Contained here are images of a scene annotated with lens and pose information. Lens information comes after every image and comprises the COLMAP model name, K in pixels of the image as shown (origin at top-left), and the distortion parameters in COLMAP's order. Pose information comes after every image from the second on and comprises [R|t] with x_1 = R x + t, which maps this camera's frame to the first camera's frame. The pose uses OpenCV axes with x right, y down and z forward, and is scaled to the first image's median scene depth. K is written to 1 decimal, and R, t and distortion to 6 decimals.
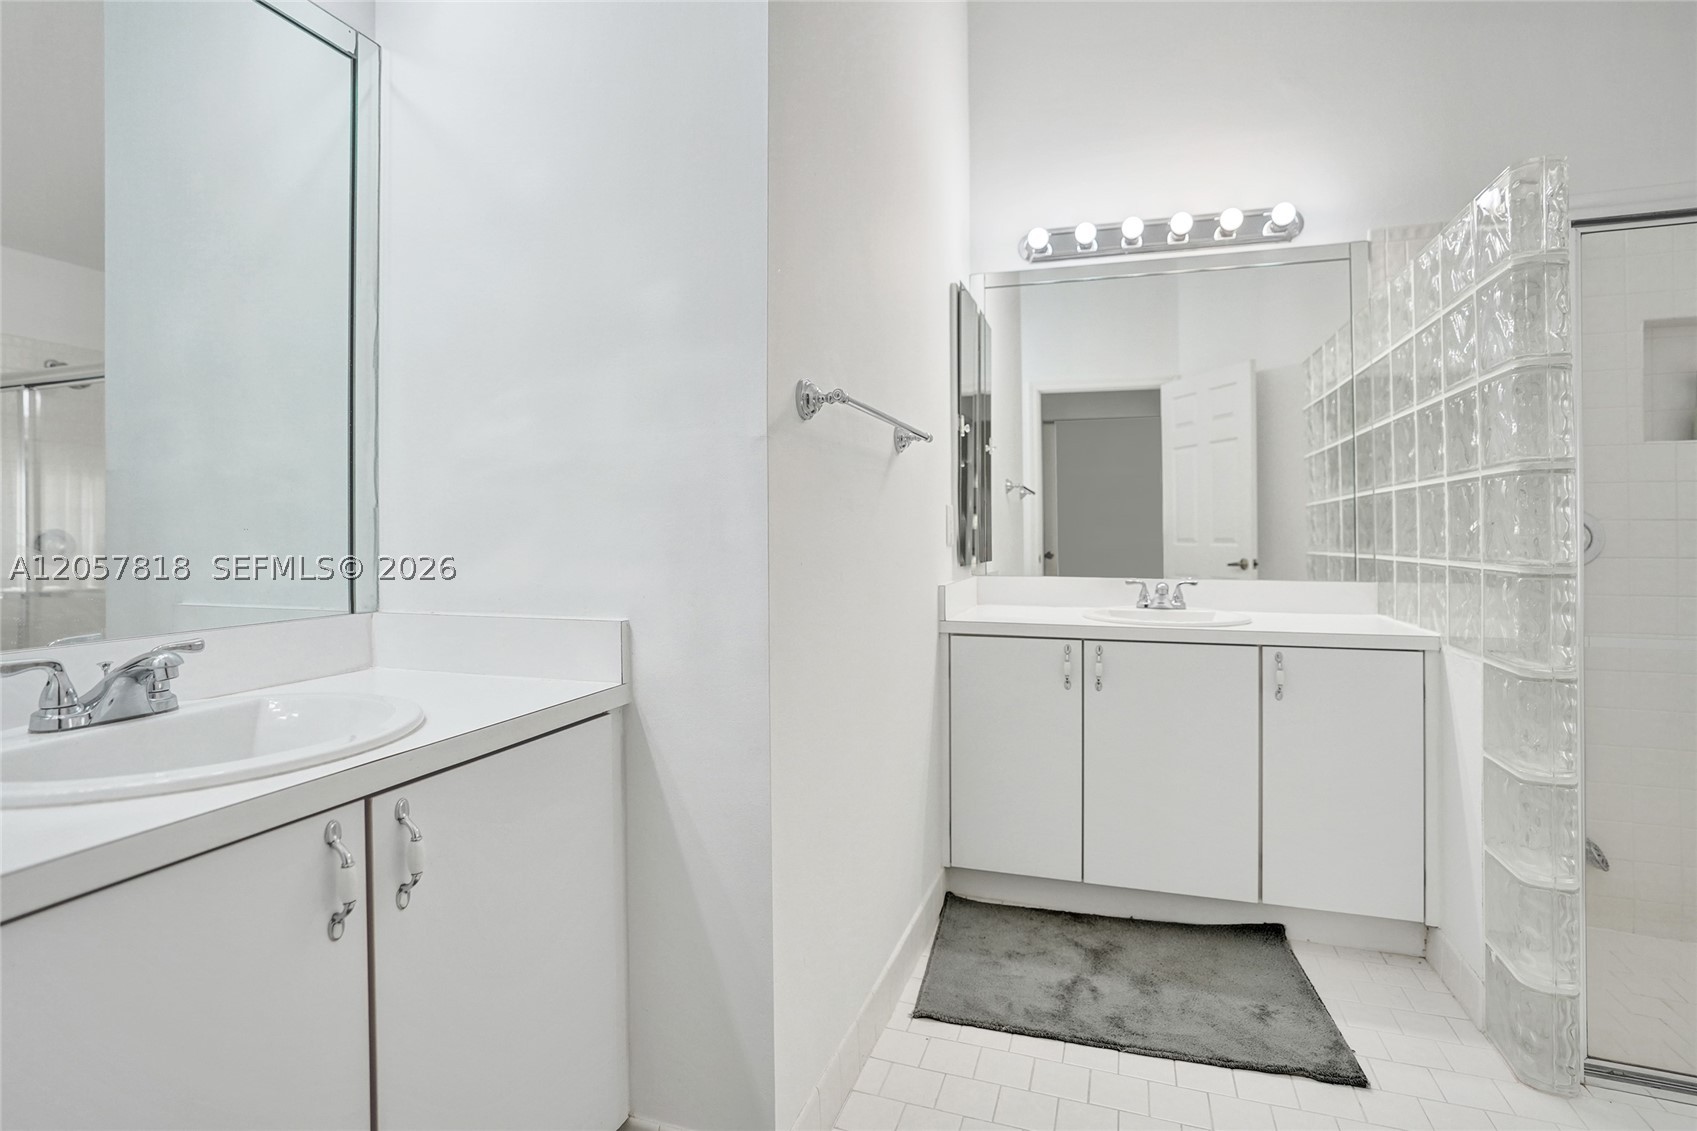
lens RADIAL K [[799.1, 0, 870.4], [0, 799.1, 528.3], [0, 0, 1]] dist [-0.040937, 0.013858]
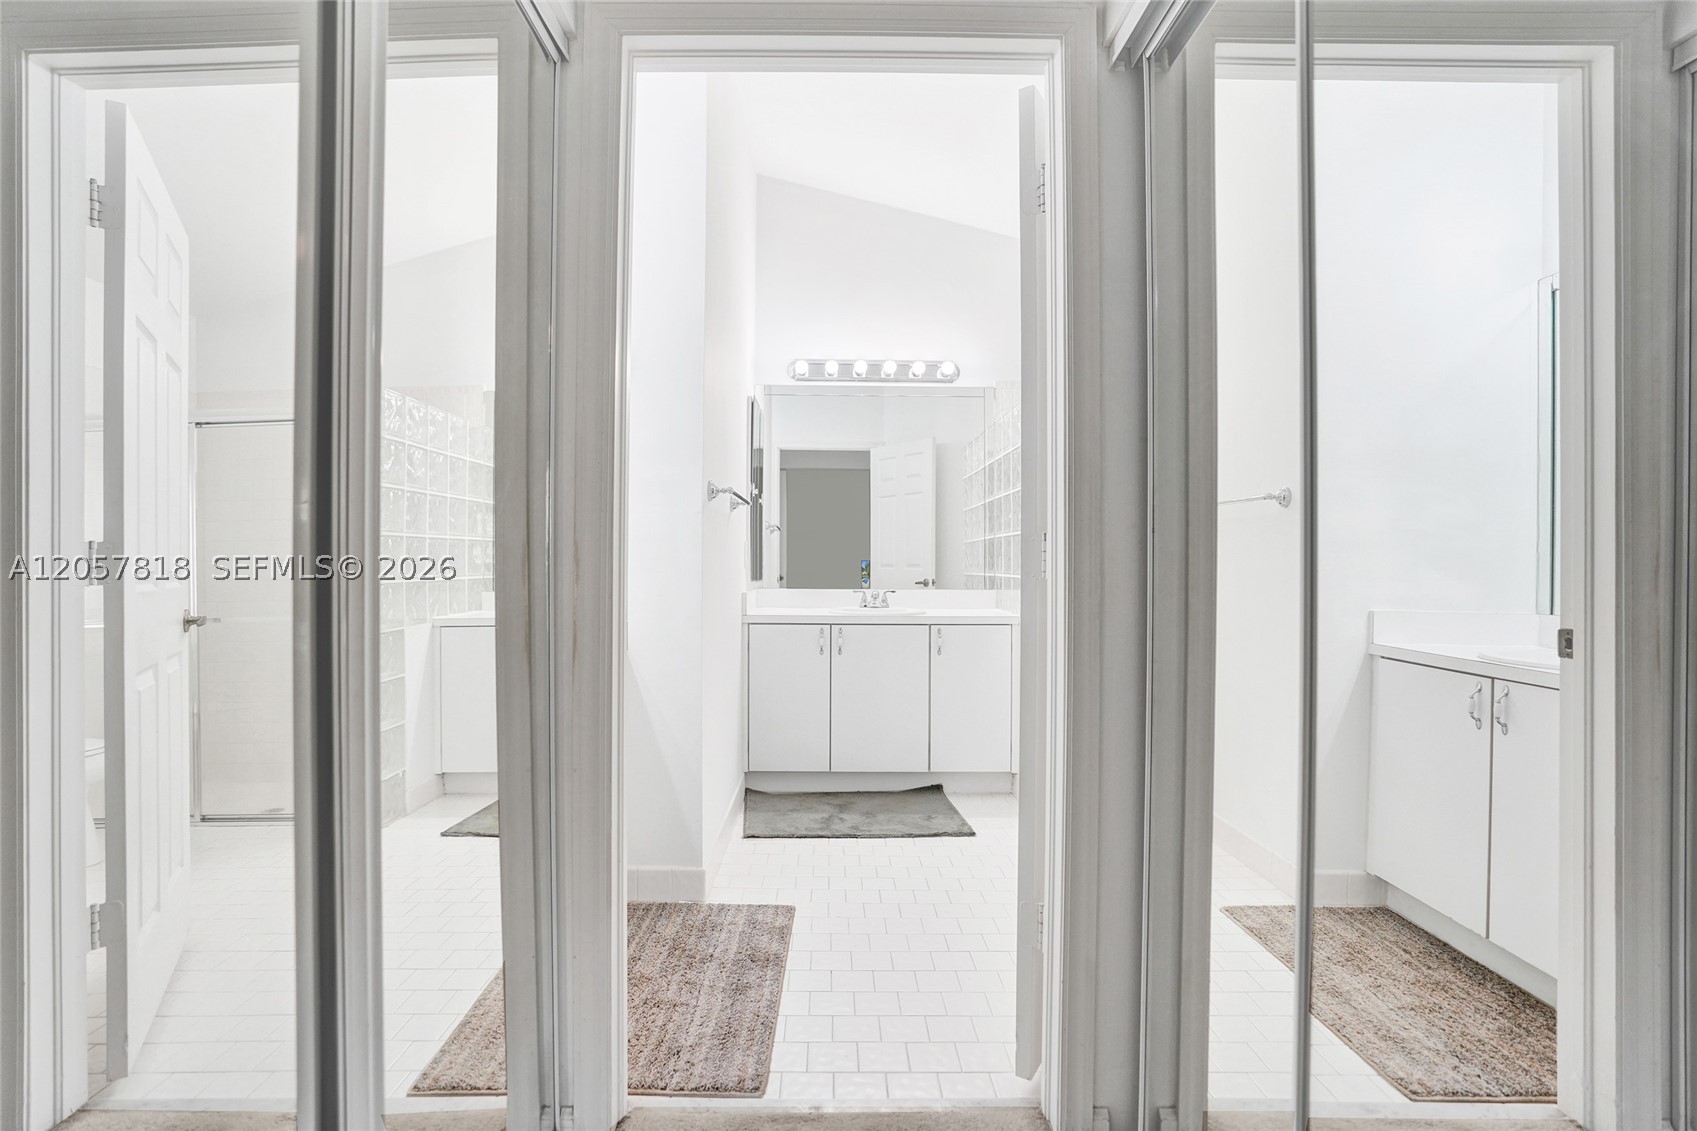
lens RADIAL K [[799.1, 0, 838.7], [0, 799.1, 555.2], [0, 0, 1]] dist [-0.040937, 0.013858]
pose [[0.948320, 0.008982, 0.317190, -0.236865], [-0.009794, 0.999952, 0.000964, -0.005213], [-0.317166, -0.004021, 0.948362, -0.556841]]
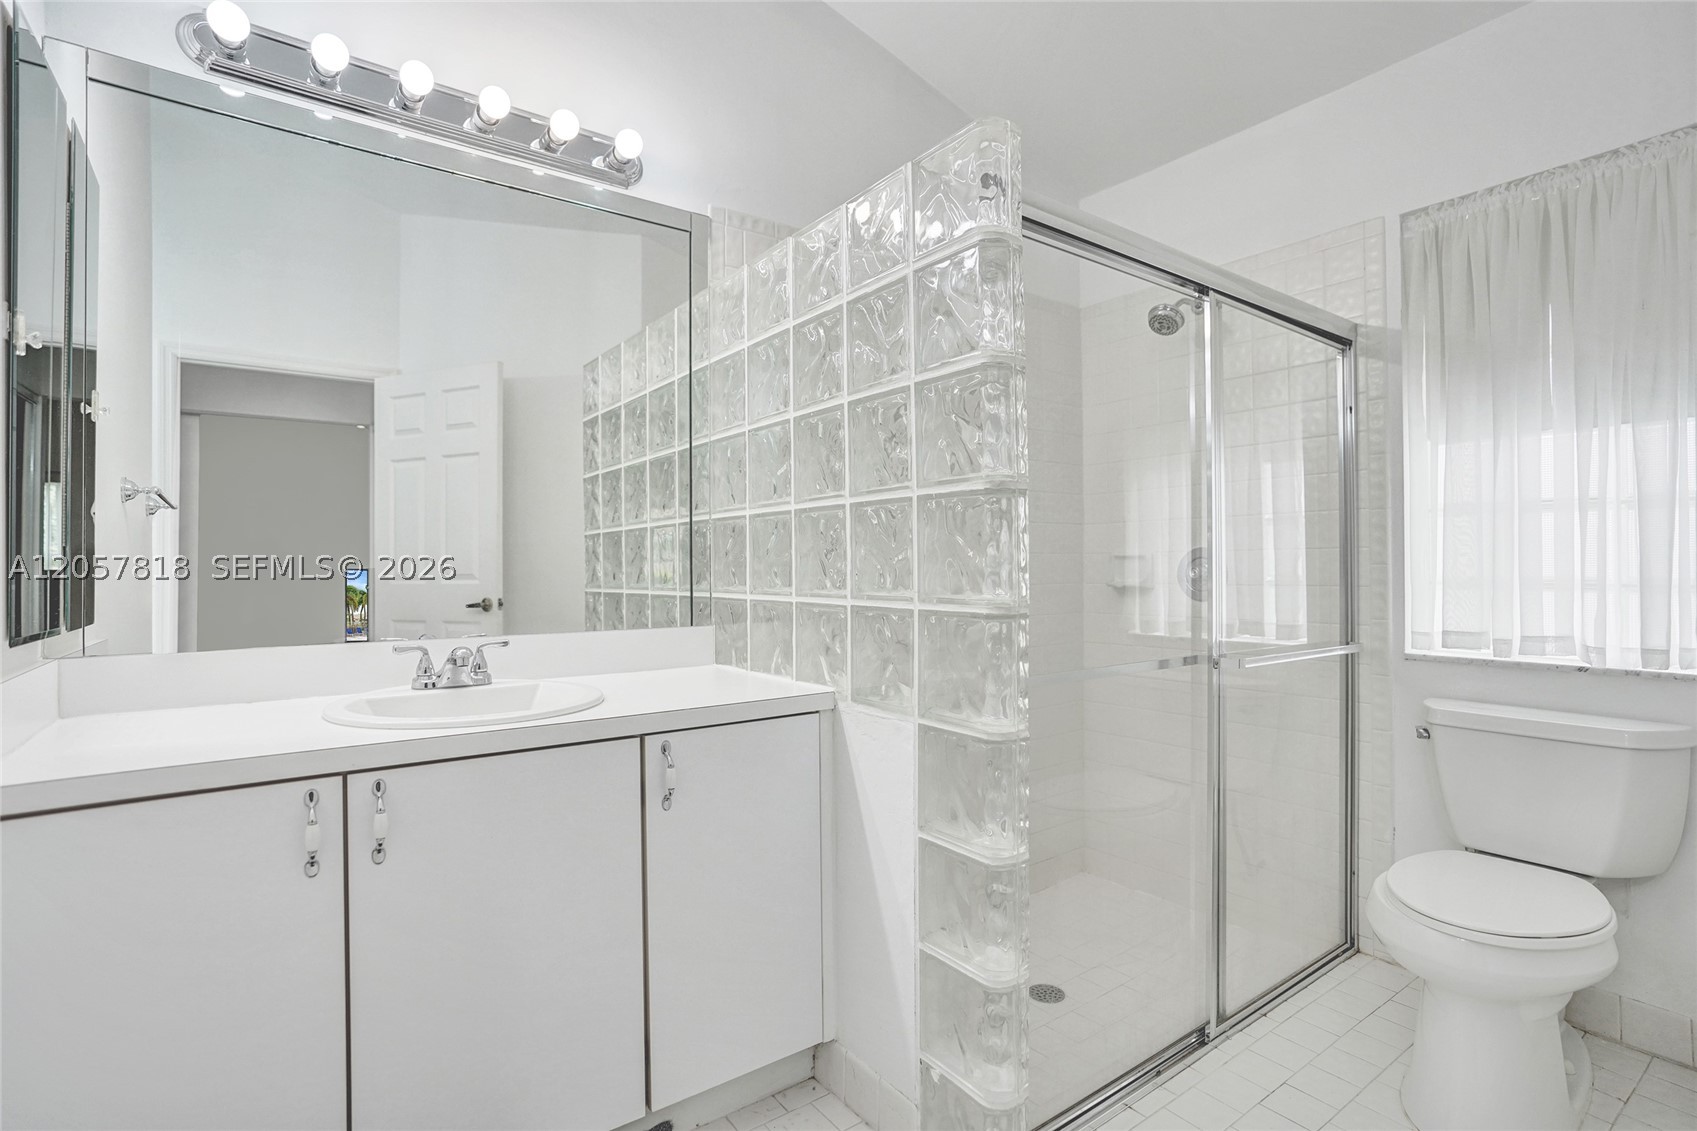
lens RADIAL K [[799.1, 0, 837.9], [0, 799.1, 555.2], [0, 0, 1]] dist [-0.040937, 0.013858]
pose [[0.597353, 0.005009, 0.801963, 0.044479], [0.002061, 0.999968, -0.007780, 0.000724], [-0.801976, 0.006300, 0.597323, 0.417787]]
